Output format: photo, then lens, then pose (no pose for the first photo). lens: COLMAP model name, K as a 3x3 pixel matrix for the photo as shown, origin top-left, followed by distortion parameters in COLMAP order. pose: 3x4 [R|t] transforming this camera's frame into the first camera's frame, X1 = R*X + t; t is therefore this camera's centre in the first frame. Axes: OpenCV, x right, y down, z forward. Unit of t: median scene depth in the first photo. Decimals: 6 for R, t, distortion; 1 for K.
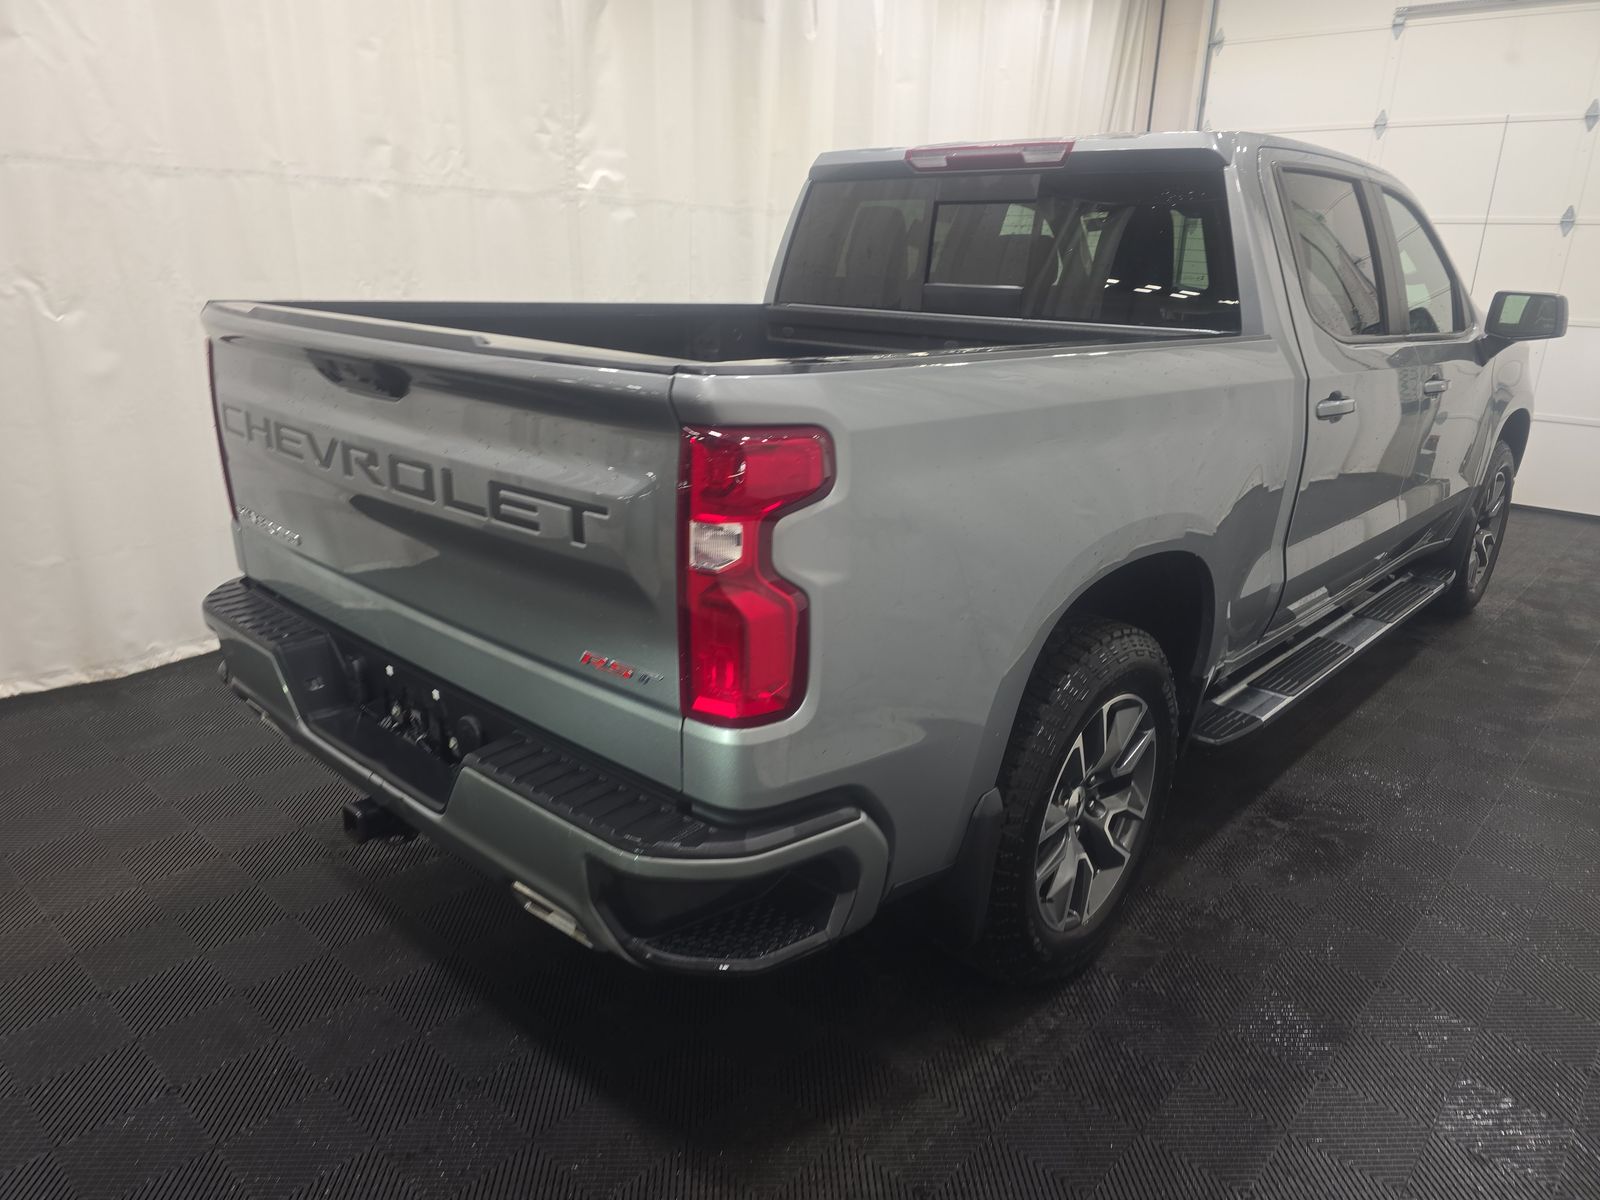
lens RADIAL K [[1064.0, 0, 800.0], [0, 1064.0, 600.0], [0, 0, 1]] dist [0.056848, -0.050852]
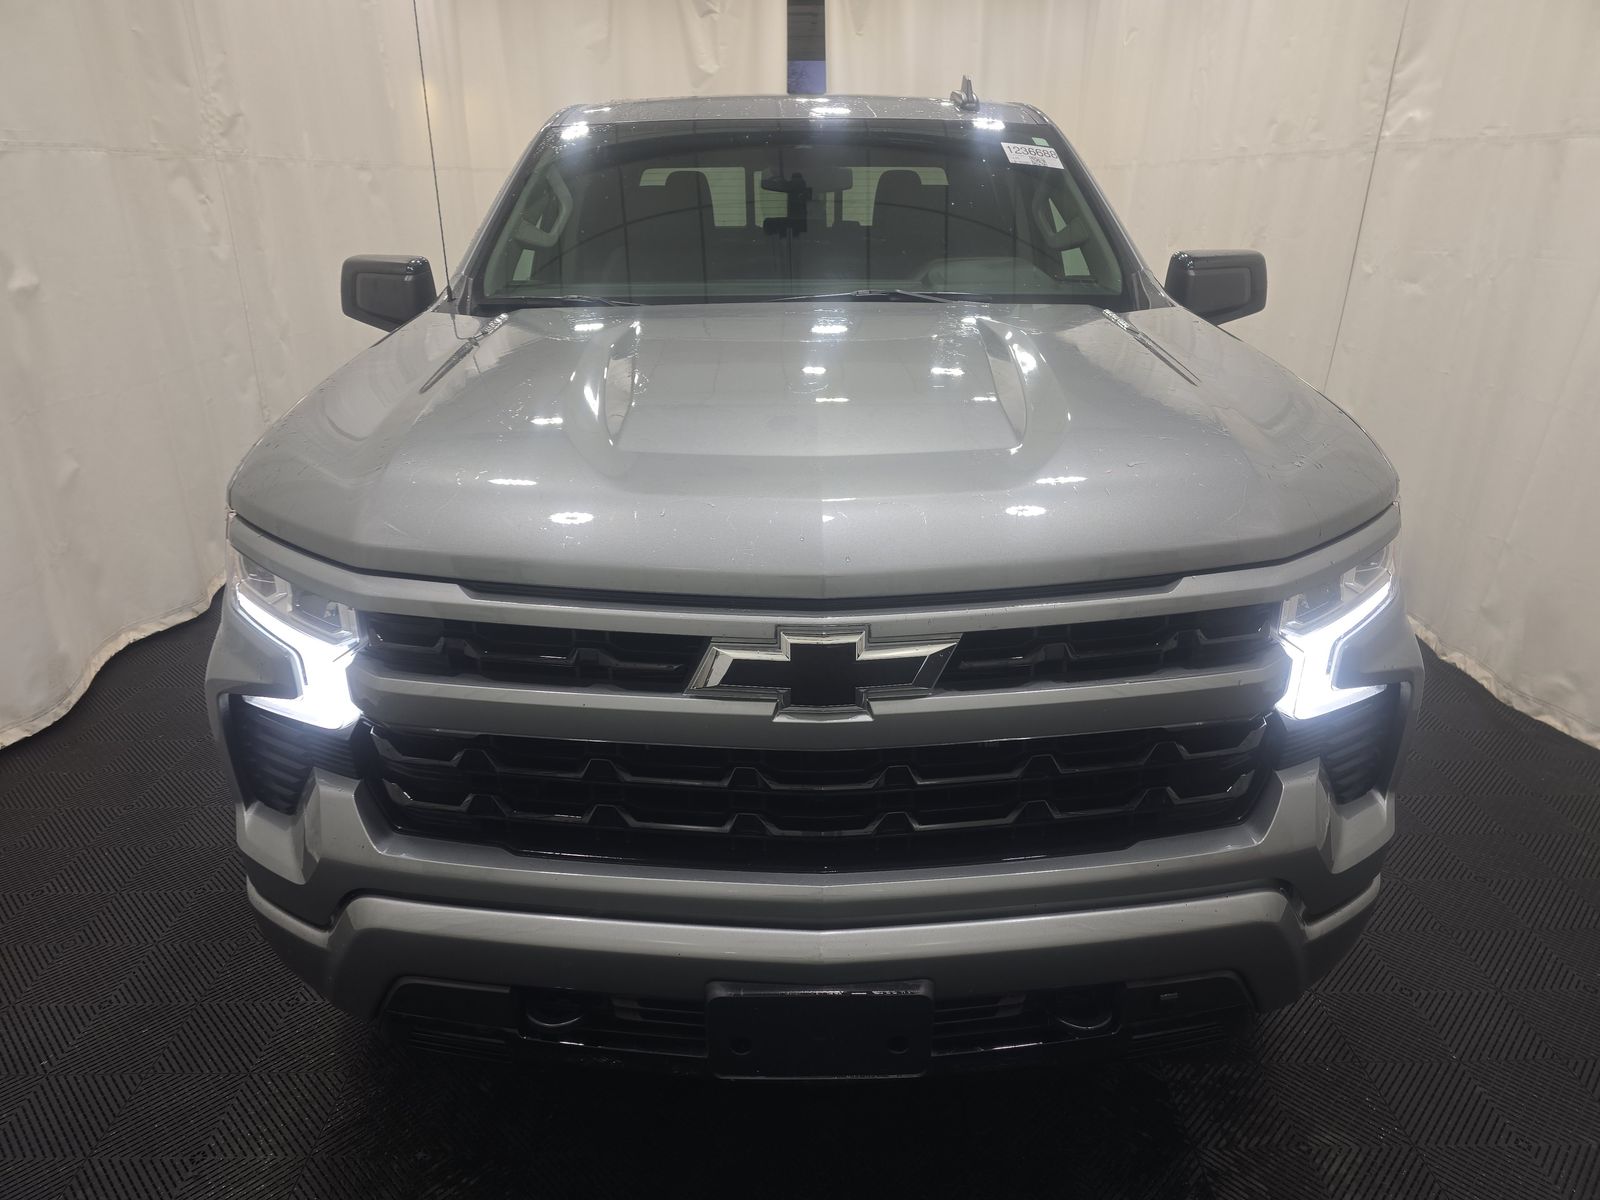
lens RADIAL K [[1064.0, 0, 800.0], [0, 1064.0, 600.0], [0, 0, 1]] dist [0.056848, -0.050852]
pose [[-0.732294, 0.222910, -0.643472, 0.803414], [-0.223157, 0.814184, 0.536008, -0.446744], [0.643387, 0.536111, -0.546478, 1.393045]]
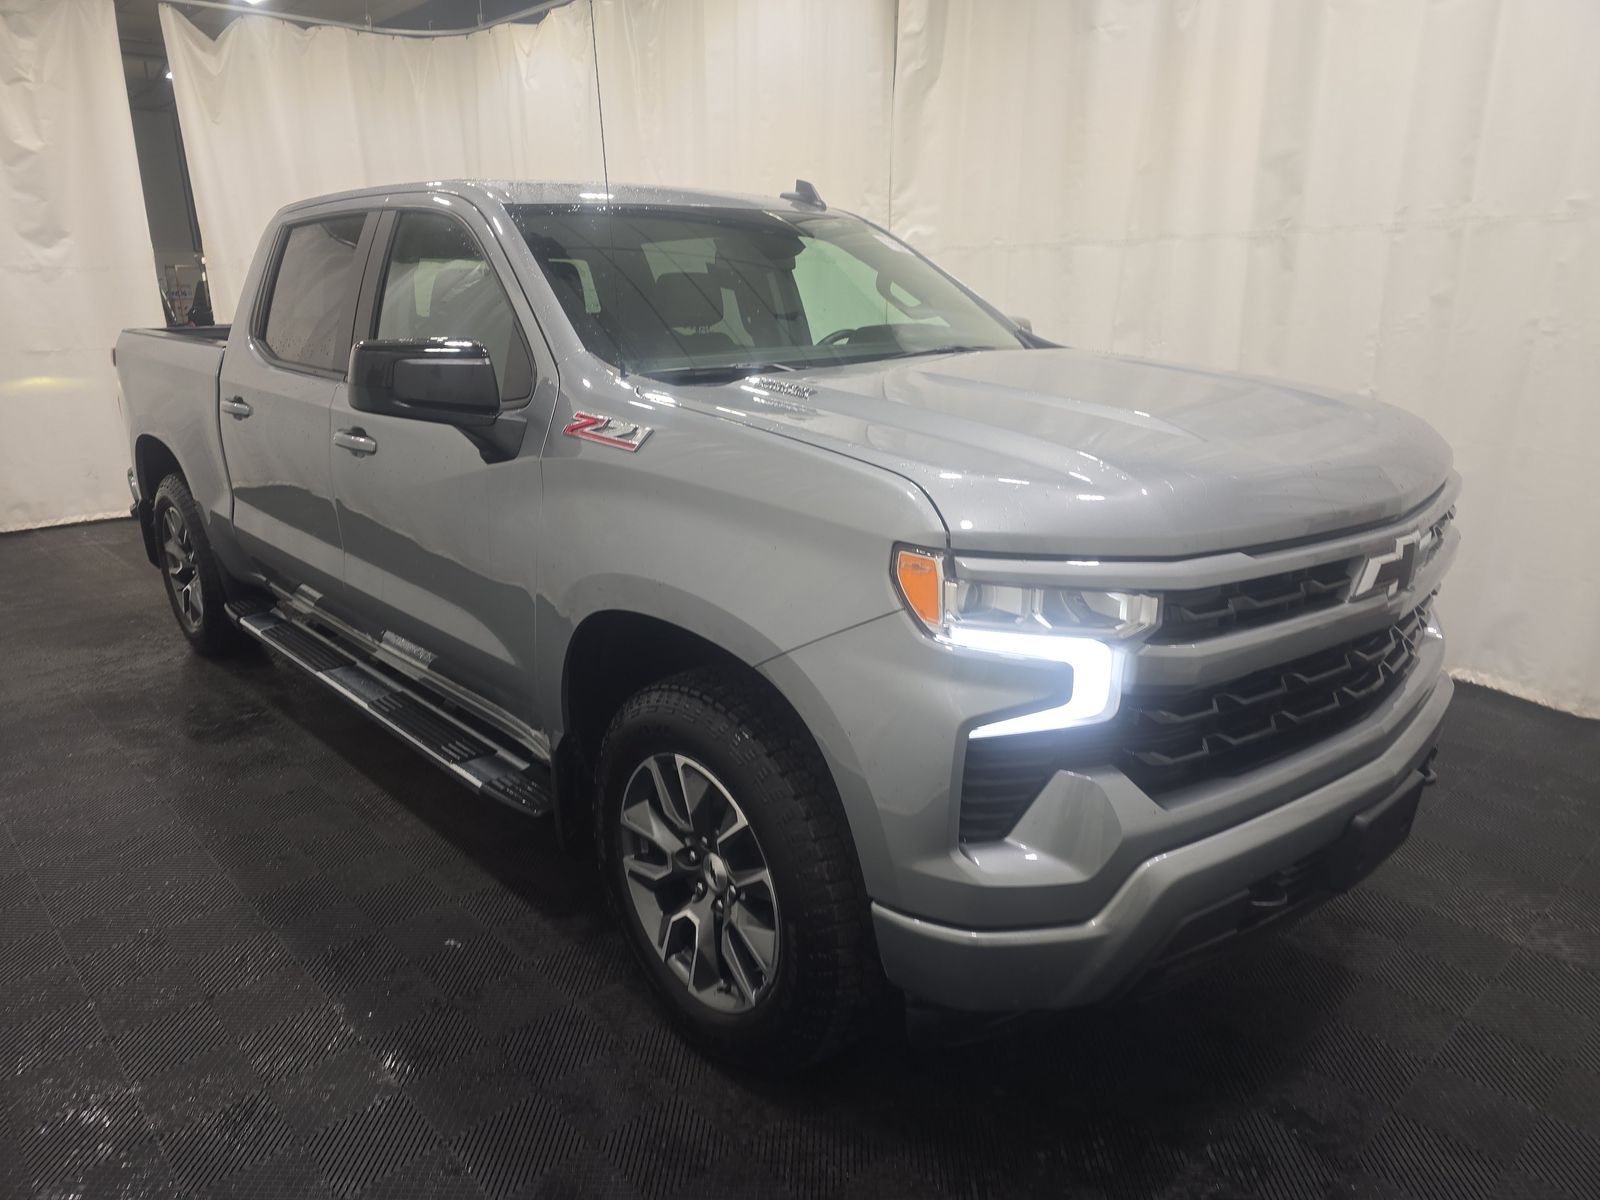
lens RADIAL K [[1064.0, 0, 800.0], [0, 1064.0, 600.0], [0, 0, 1]] dist [0.056848, -0.050852]
pose [[-0.072852, 0.250850, -0.965281, 1.053358], [-0.299106, 0.917807, 0.261087, -0.304612], [0.951435, 0.307742, 0.008166, 1.023105]]
